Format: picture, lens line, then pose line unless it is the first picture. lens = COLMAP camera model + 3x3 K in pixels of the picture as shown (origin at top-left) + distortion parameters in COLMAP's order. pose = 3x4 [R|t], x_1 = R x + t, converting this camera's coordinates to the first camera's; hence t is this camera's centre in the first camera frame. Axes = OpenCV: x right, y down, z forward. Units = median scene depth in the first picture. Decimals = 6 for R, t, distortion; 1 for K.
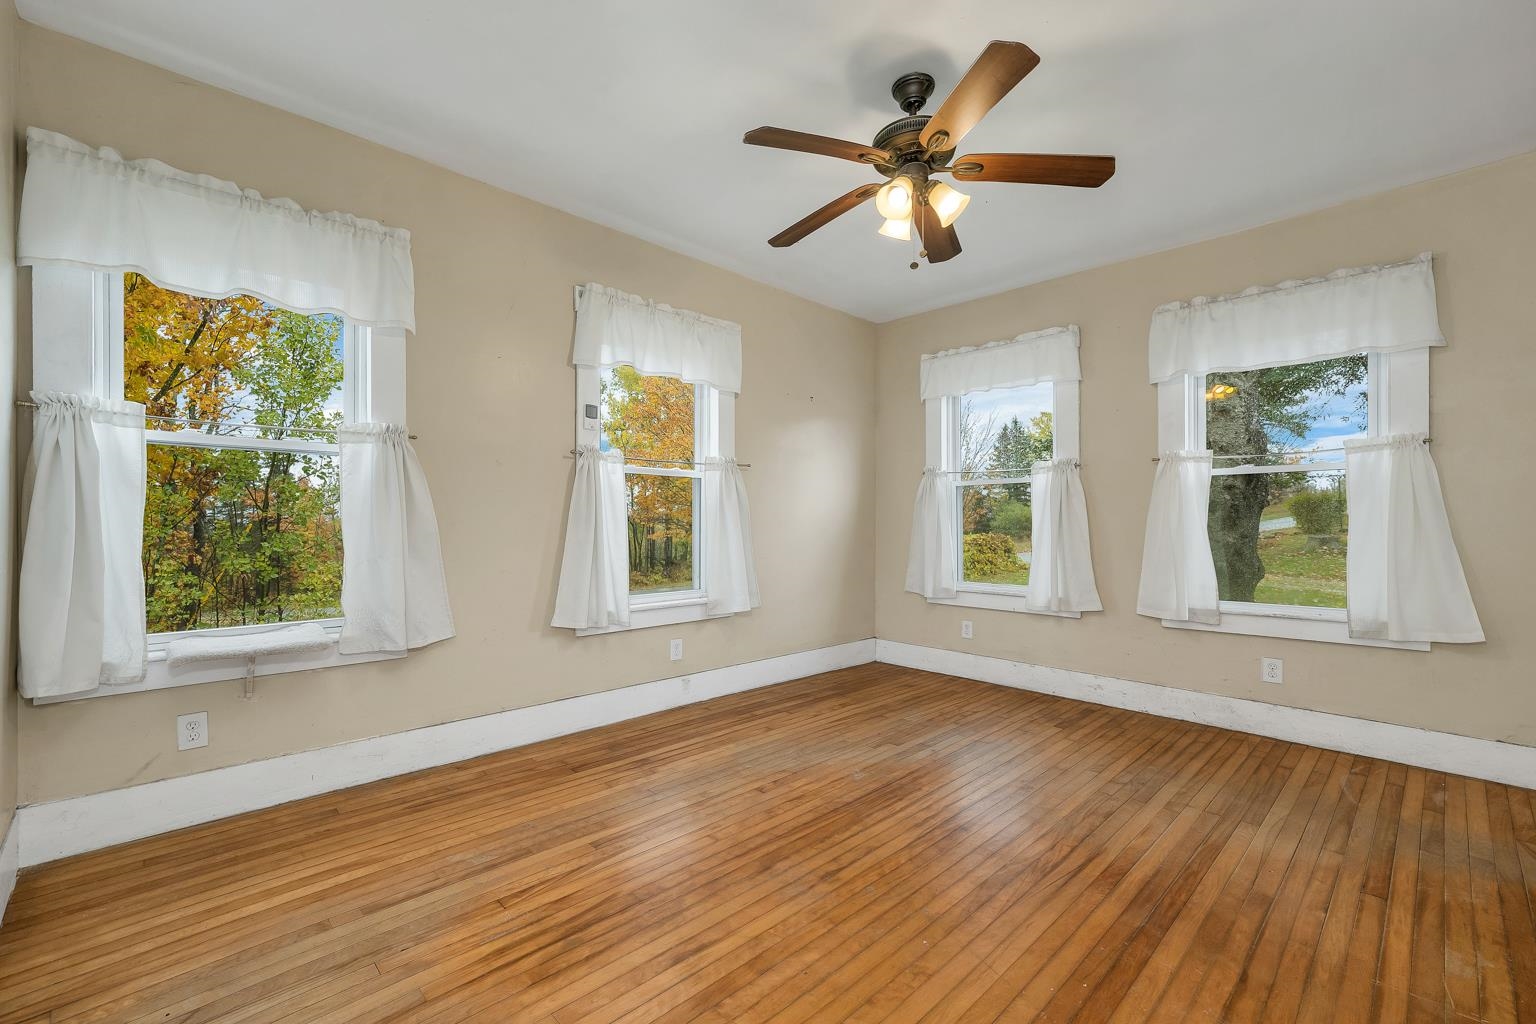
lens RADIAL K [[663.8, 0, 766.0], [0, 663.8, 521.2], [0, 0, 1]] dist [0.000395, -0.000088]
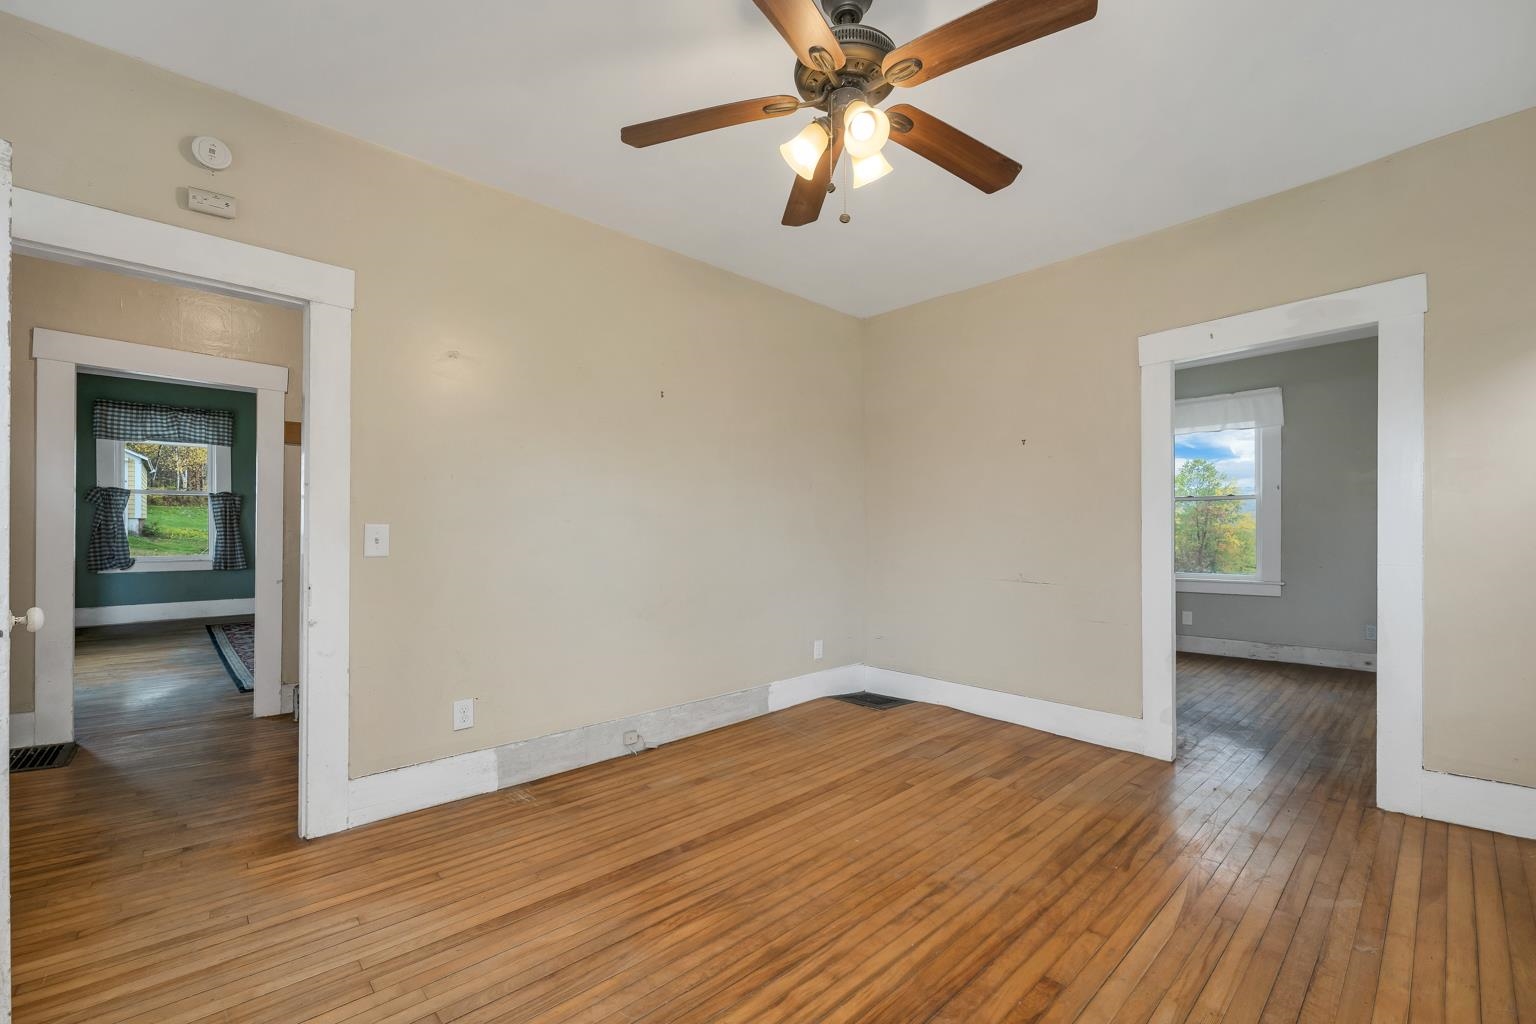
lens RADIAL K [[663.8, 0, 776.3], [0, 663.8, 522.7], [0, 0, 1]] dist [0.000395, -0.000088]
pose [[-0.999982, -0.001982, 0.005711, 0.335448], [-0.001988, 0.999997, -0.001102, -0.016330], [-0.005709, -0.001114, -0.999983, 1.999357]]
